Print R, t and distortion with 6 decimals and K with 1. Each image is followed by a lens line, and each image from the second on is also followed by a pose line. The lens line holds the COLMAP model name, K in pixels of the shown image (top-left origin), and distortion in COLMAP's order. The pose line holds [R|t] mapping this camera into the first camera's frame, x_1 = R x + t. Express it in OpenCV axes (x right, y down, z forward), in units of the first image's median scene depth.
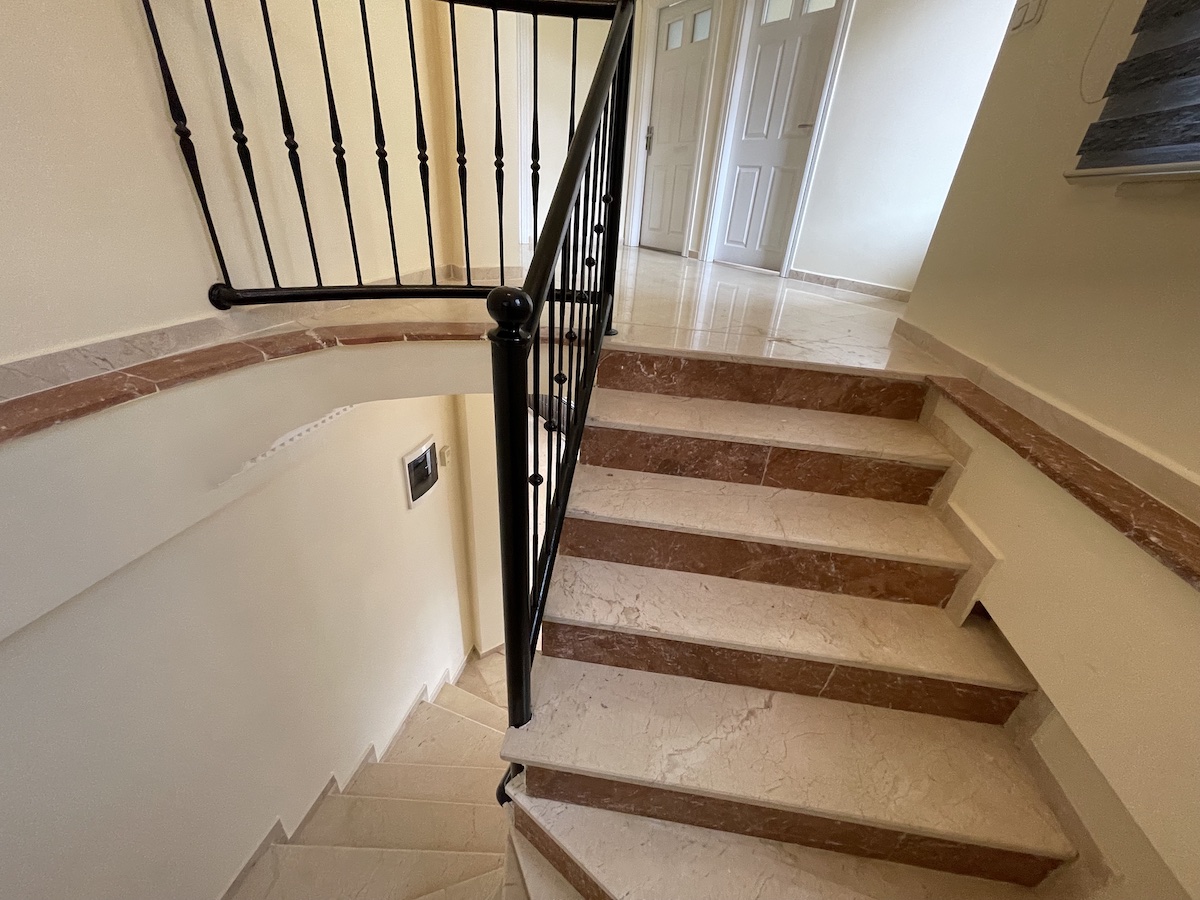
lens RADIAL K [[483.0, 0, 606.3], [0, 483.0, 452.2], [0, 0, 1]] dist [-0.000781, -0.000373]
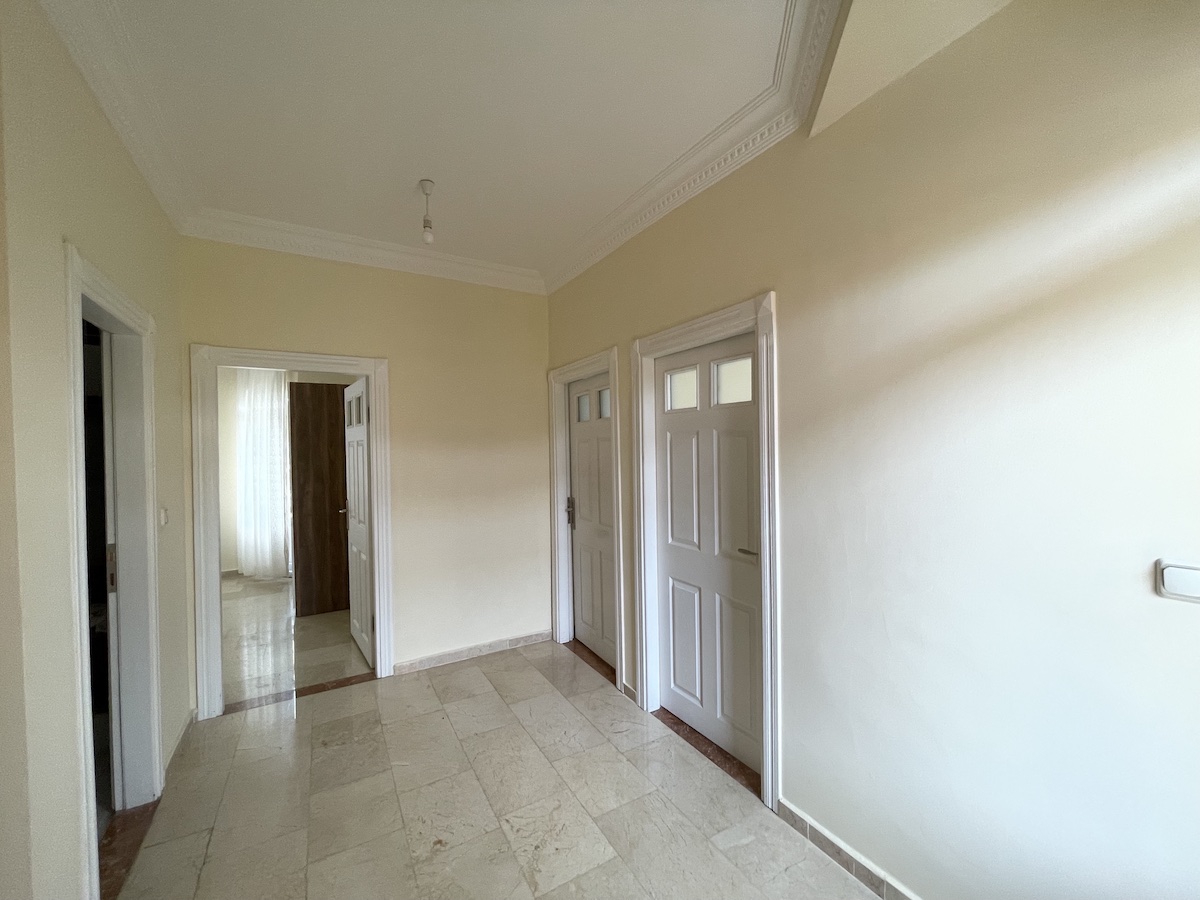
lens RADIAL K [[483.0, 0, 606.3], [0, 483.0, 452.2], [0, 0, 1]] dist [-0.000781, -0.000373]
pose [[0.993325, -0.089261, -0.073058, 0.259187], [0.044998, 0.883061, -0.467096, -0.456208], [0.106208, 0.460690, 0.881183, 0.345144]]
